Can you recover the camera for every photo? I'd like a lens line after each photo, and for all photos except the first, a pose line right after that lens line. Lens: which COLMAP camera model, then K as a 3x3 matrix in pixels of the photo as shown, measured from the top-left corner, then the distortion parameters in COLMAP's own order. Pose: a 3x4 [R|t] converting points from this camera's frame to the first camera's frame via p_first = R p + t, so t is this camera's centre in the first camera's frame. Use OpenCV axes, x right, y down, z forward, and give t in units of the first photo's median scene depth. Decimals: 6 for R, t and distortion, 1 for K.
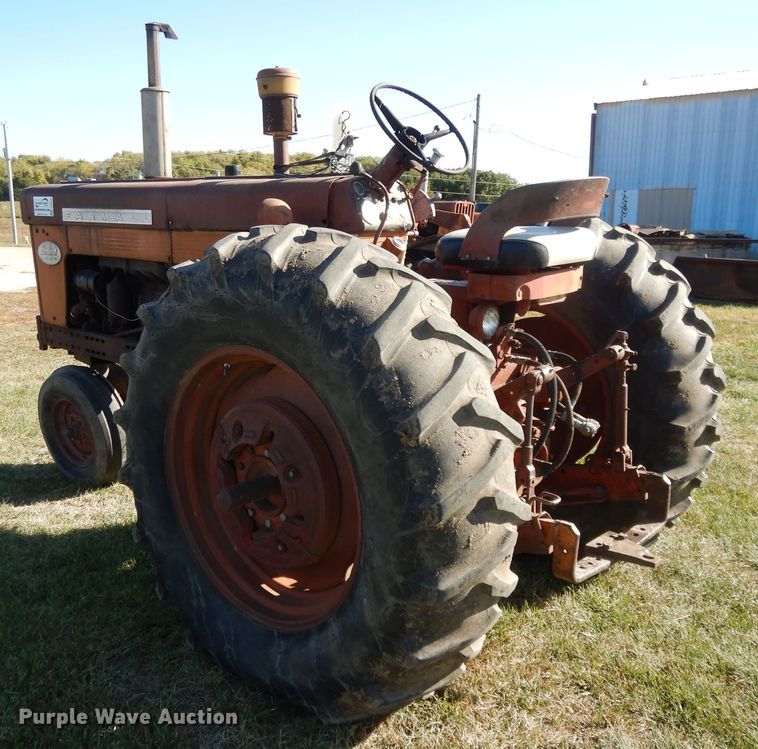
lens RADIAL K [[865.5, 0, 325.9], [0, 865.5, 377.5], [0, 0, 1]] dist [-0.007261, 0.019365]
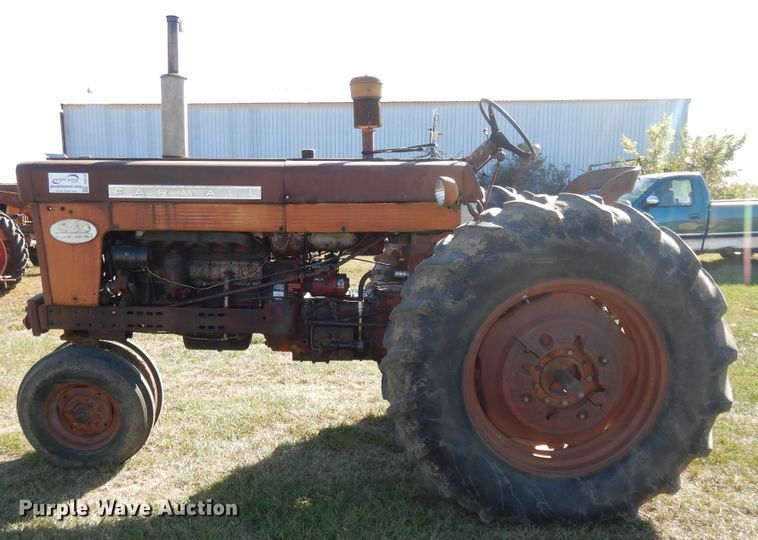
lens RADIAL K [[692.4, 0, 396.1], [0, 692.4, 285.6], [0, 0, 1]] dist [-0.007425, 0.003182]
pose [[0.719315, -0.096602, 0.687935, -0.788779], [0.135659, 0.990752, -0.002723, -0.043571], [-0.681310, 0.095284, 0.725767, 0.266784]]
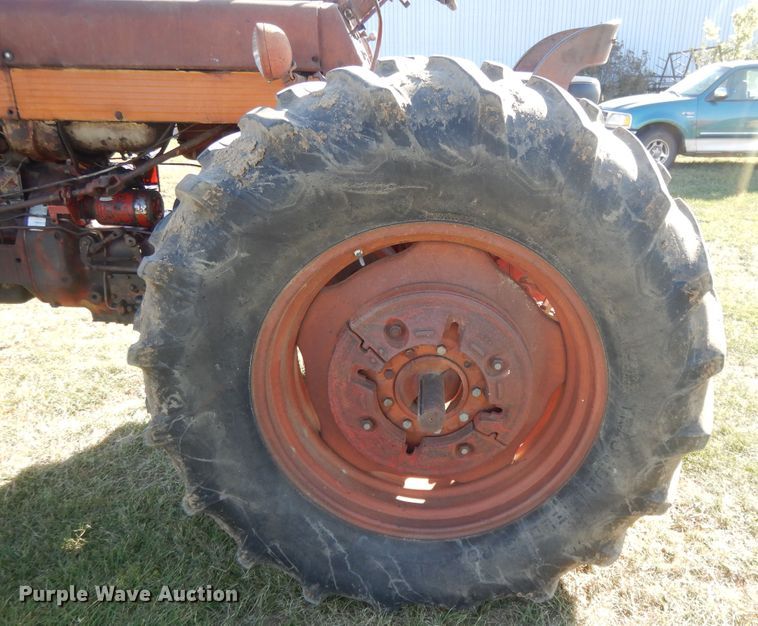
lens RADIAL K [[683.4, 0, 490.4], [0, 683.4, 342.0], [0, 0, 1]] dist [0.006087, -0.007259]
pose [[0.698051, -0.243159, 0.673497, -0.354756], [0.113315, 0.966236, 0.231403, -0.049391], [-0.707025, -0.085213, 0.702035, 0.382416]]
